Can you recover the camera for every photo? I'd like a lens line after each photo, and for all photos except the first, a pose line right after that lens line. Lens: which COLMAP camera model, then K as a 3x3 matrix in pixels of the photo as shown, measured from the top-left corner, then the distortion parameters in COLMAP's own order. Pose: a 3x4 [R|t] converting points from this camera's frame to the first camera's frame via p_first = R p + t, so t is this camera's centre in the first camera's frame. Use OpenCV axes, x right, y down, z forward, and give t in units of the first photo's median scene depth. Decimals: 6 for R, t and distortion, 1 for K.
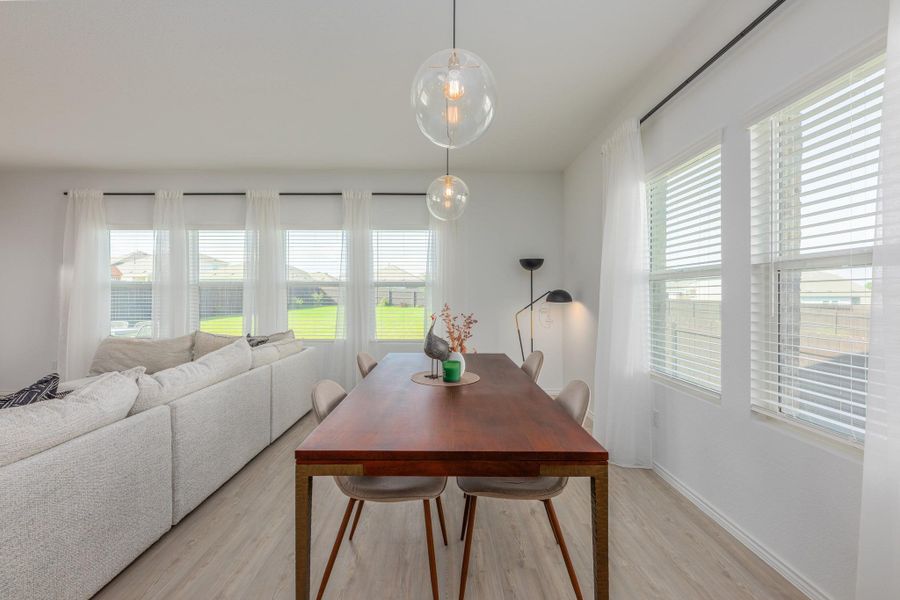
lens RADIAL K [[368.8, 0, 442.1], [0, 368.8, 300.1], [0, 0, 1]] dist [-0.001058, -0.000358]
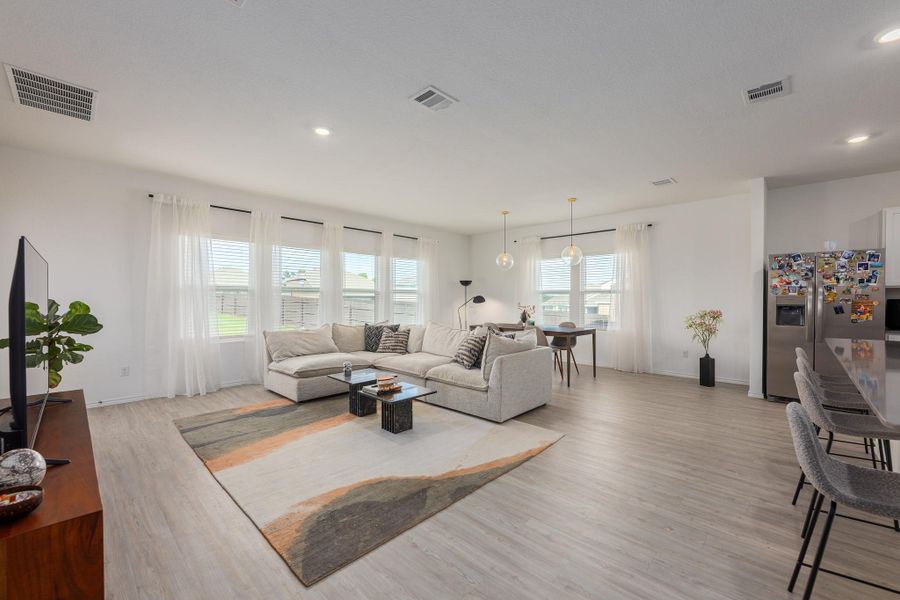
lens RADIAL K [[368.8, 0, 442.1], [0, 368.8, 300.1], [0, 0, 1]] dist [-0.001058, -0.000358]
pose [[0.693012, 0.000611, 0.720926, -2.667817], [0.004463, 0.999977, -0.005138, 0.007640], [-0.720912, 0.006778, 0.692993, -0.581475]]
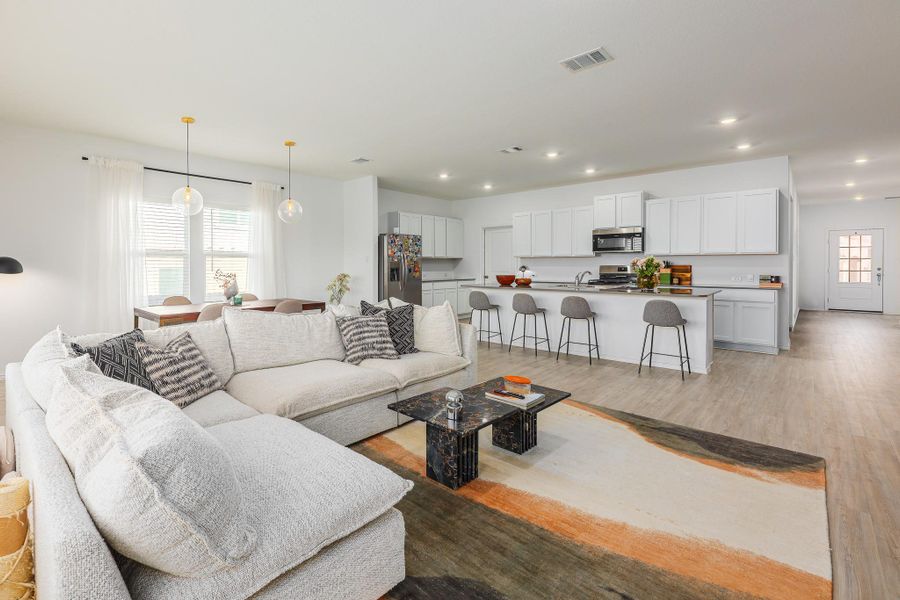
lens RADIAL K [[414.3, 0, 387.5], [0, 414.3, 267.3], [0, 0, 1]] dist [-0.000822, -0.000632]
pose [[-0.707190, -0.004200, 0.707011, -2.245984], [0.007142, 0.999889, 0.013083, -0.016194], [-0.706988, 0.014302, -0.707081, 2.051530]]
